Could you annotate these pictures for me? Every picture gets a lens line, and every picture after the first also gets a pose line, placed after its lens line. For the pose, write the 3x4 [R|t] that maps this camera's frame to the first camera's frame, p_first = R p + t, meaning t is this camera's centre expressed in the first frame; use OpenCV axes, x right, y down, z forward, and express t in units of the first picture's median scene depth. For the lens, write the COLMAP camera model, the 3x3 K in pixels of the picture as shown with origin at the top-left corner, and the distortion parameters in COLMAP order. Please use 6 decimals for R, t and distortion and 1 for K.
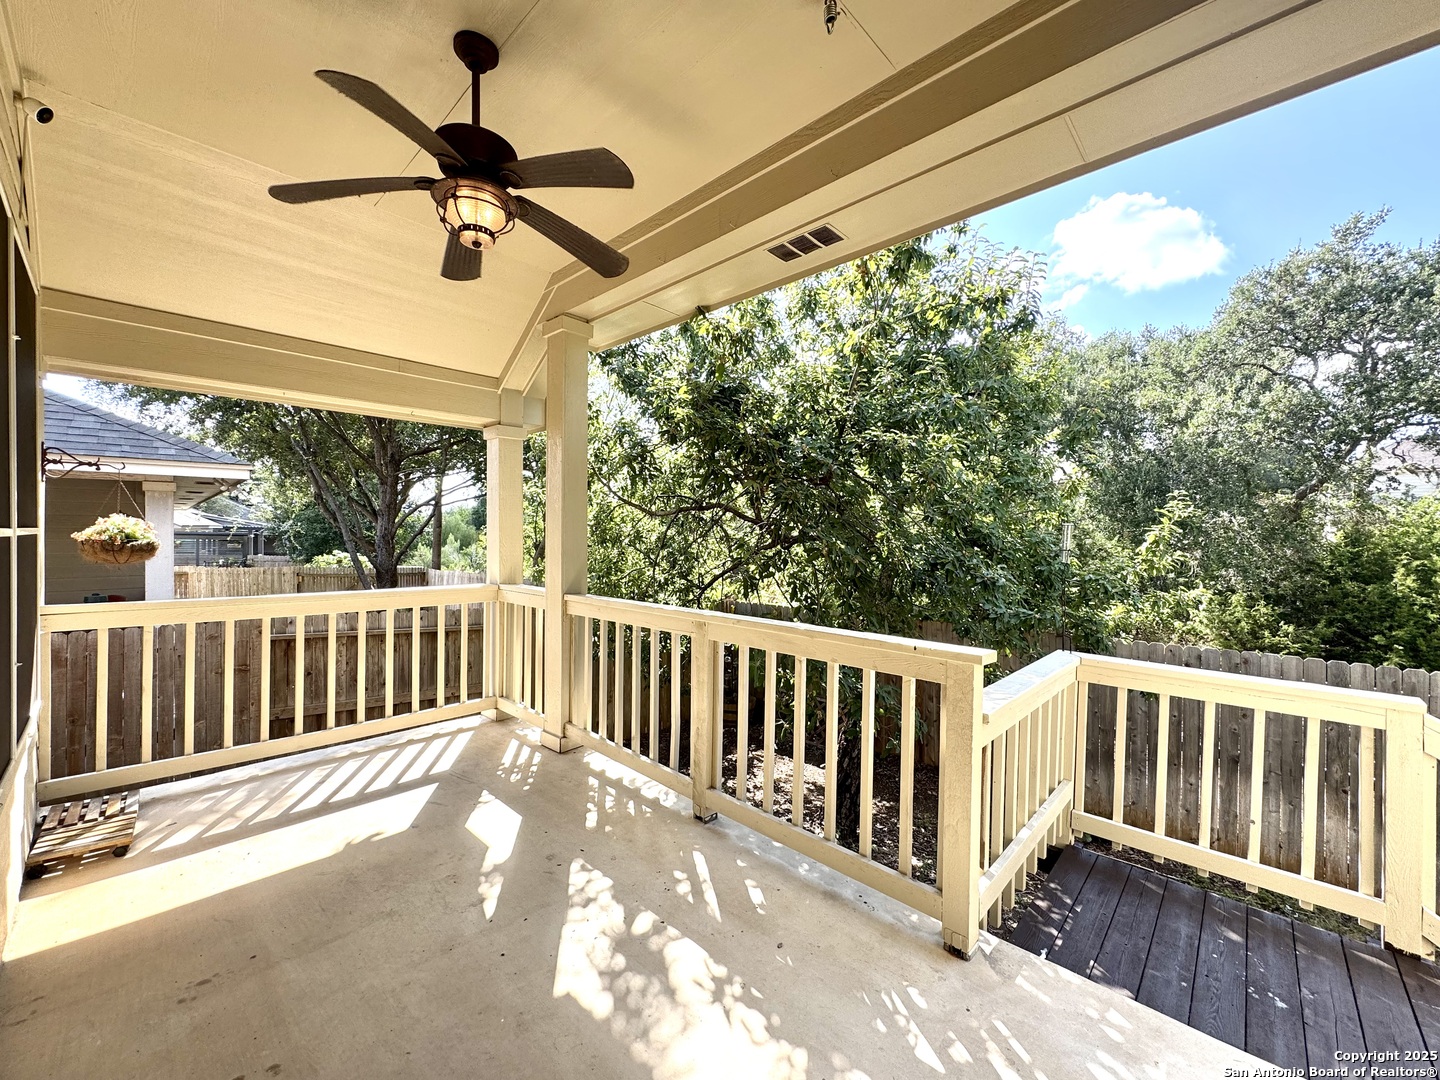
lens RADIAL K [[579.9, 0, 722.3], [0, 579.9, 542.9], [0, 0, 1]] dist [0.002810, 0.000329]
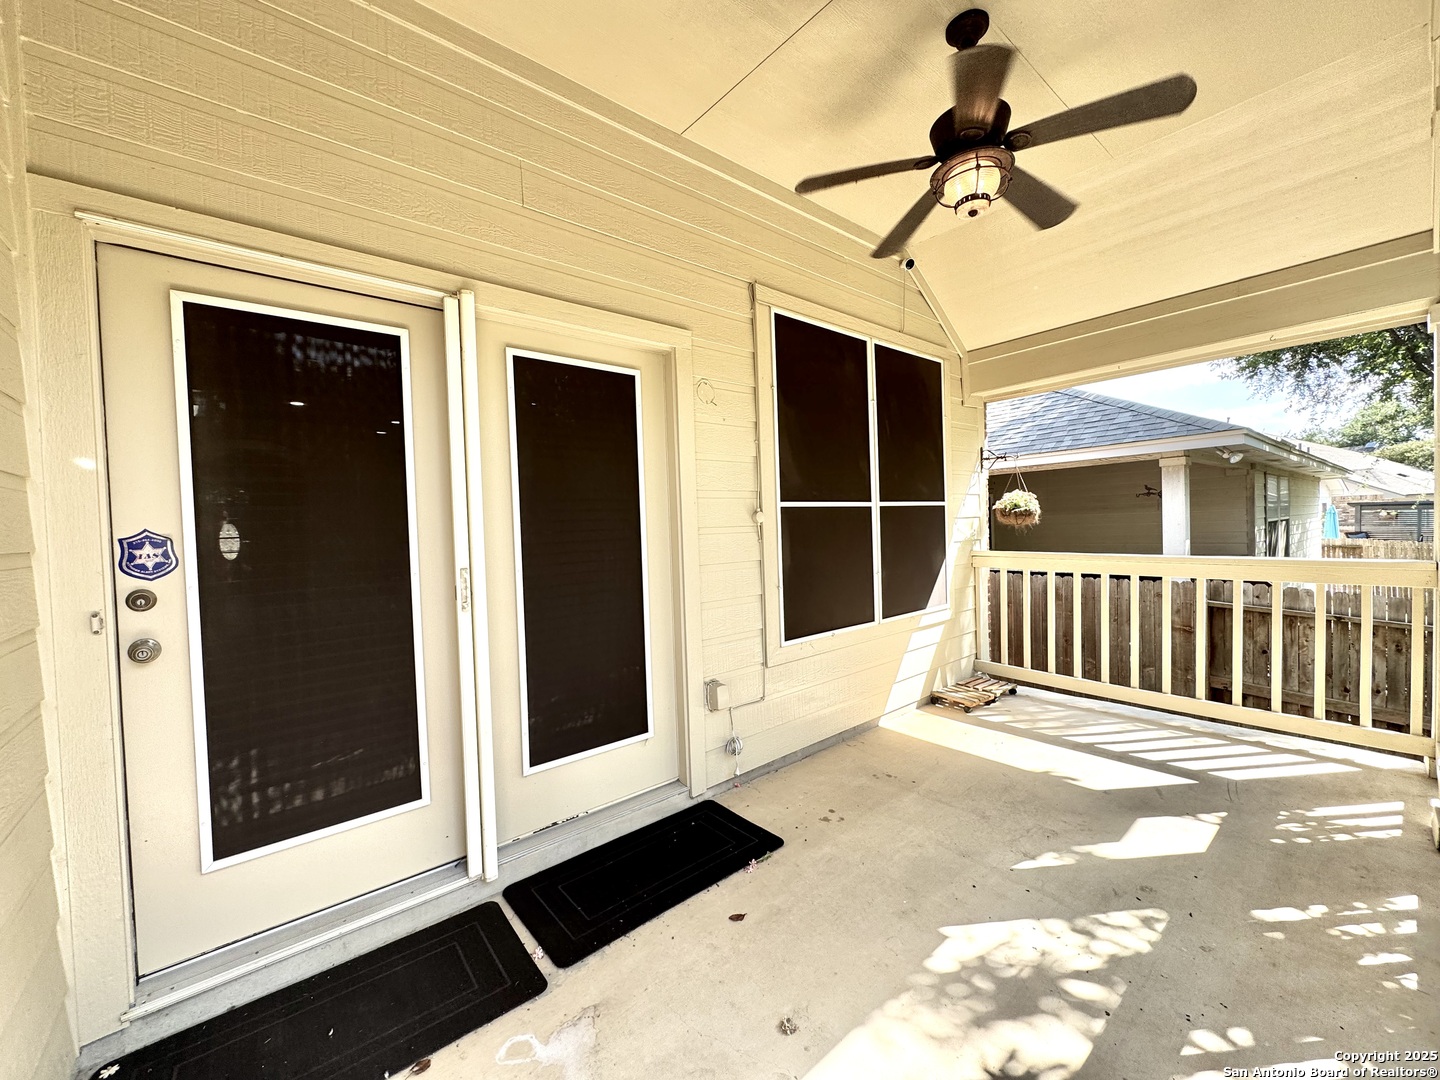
lens RADIAL K [[579.9, 0, 722.0], [0, 579.9, 541.2], [0, 0, 1]] dist [0.002810, 0.000329]
pose [[-0.101331, 0.024362, -0.994554, 0.447500], [0.015742, 0.999614, 0.022882, 0.032162], [0.994728, -0.013338, -0.101675, 0.423826]]
